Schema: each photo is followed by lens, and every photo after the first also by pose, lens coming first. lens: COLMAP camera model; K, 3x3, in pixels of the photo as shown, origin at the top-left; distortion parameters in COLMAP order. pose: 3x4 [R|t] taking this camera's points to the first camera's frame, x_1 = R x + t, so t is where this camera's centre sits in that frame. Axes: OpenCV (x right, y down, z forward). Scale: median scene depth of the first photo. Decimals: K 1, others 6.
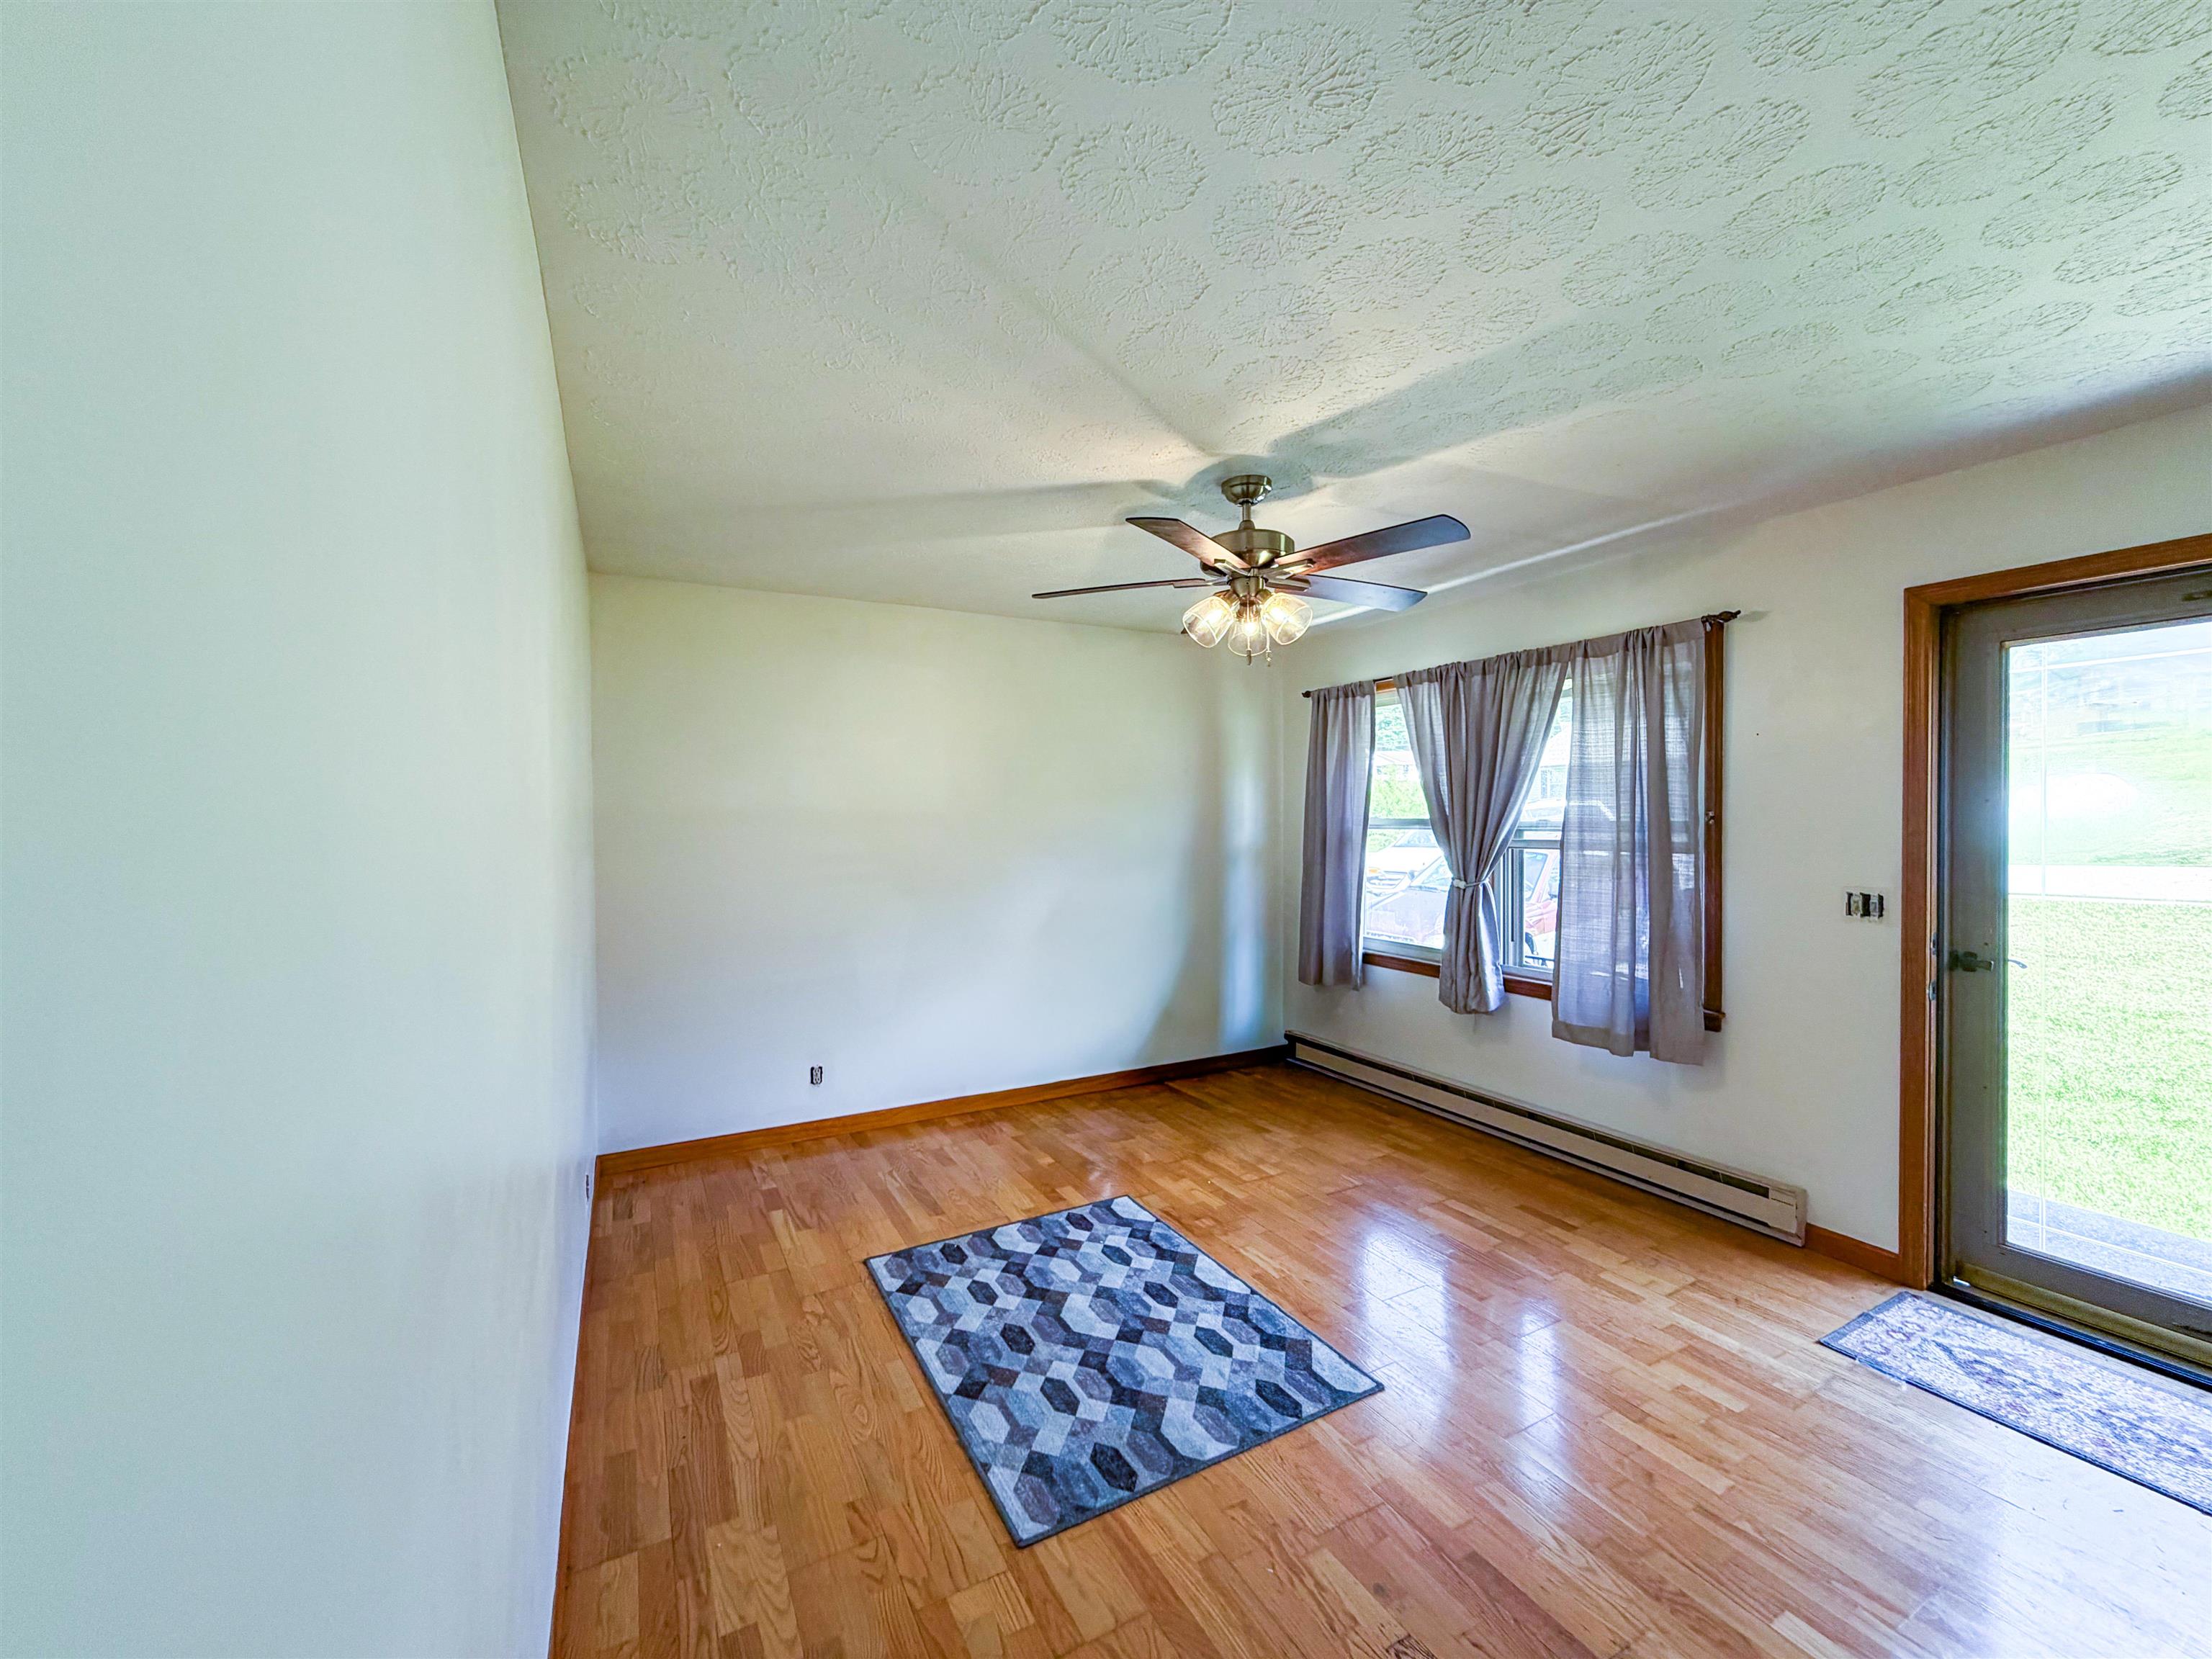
lens RADIAL K [[883.9, 0, 1106.8], [0, 883.9, 823.4], [0, 0, 1]] dist [0.002724, 0.000030]
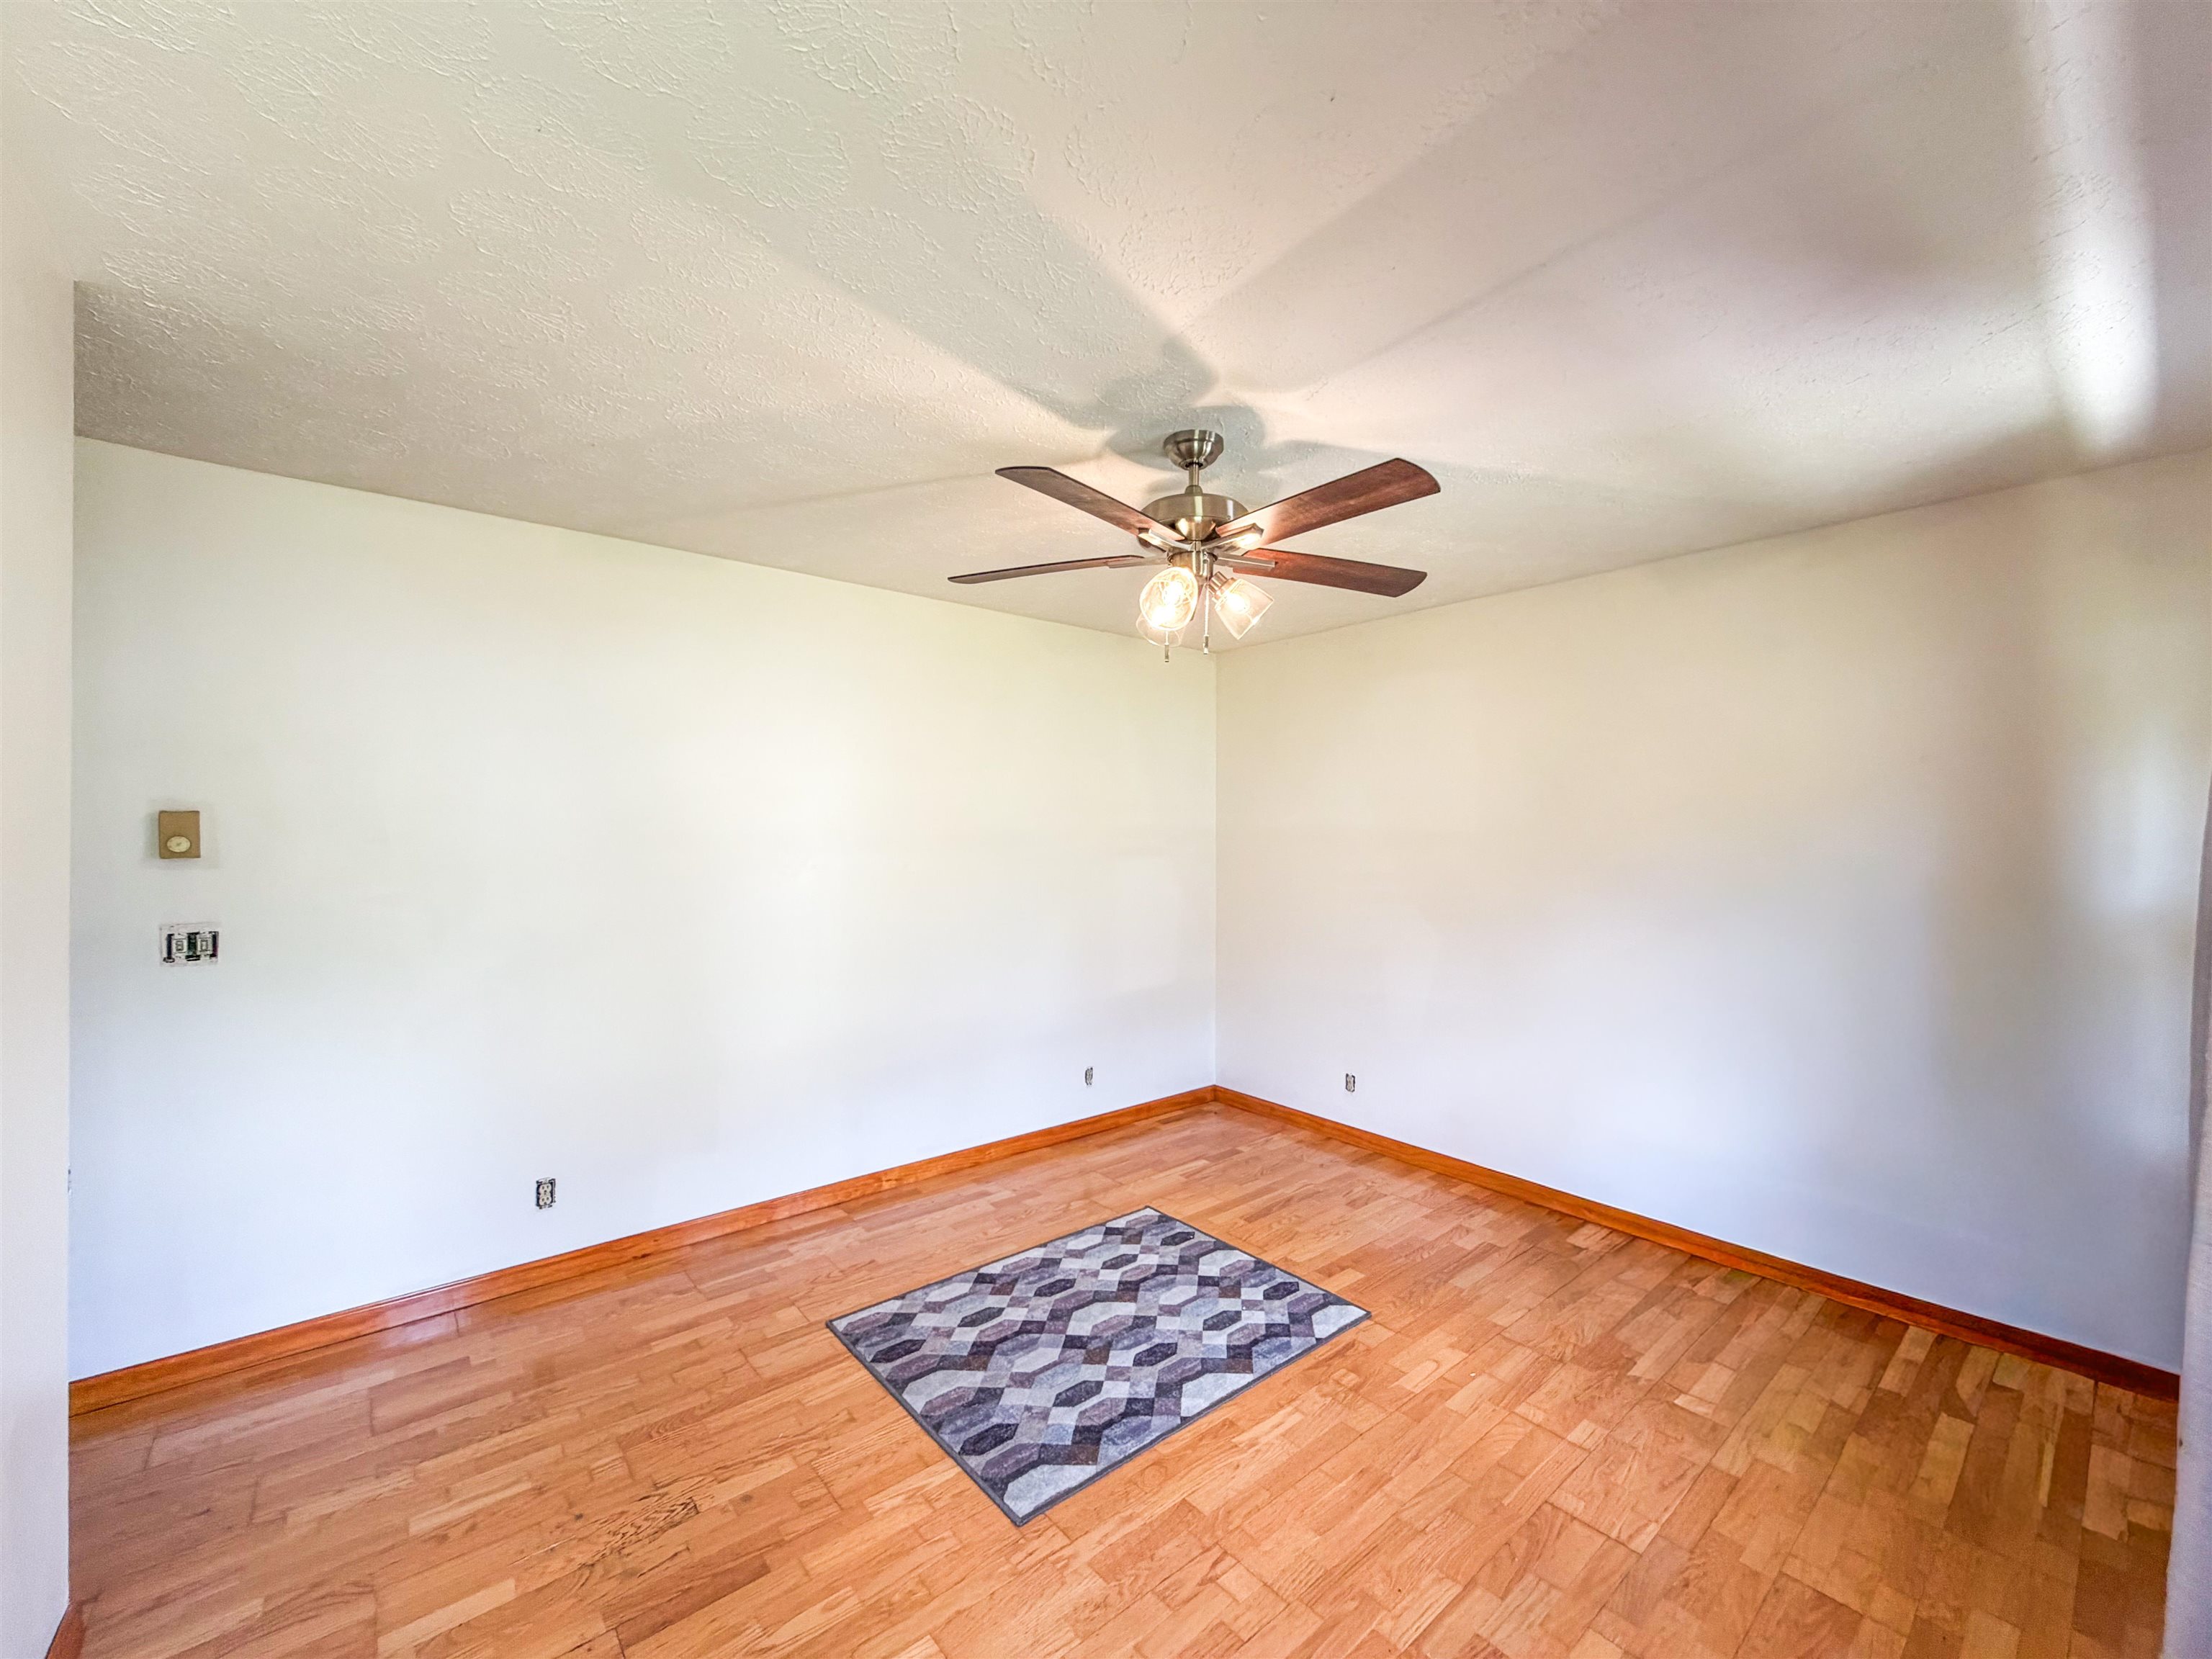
lens RADIAL K [[883.9, 0, 1106.3], [0, 883.9, 828.8], [0, 0, 1]] dist [0.002724, 0.000030]
pose [[0.188229, 0.000529, -0.982125, 0.973968], [-0.006860, 0.999976, -0.000776, -0.020588], [0.982101, 0.006883, 0.188228, 0.775309]]
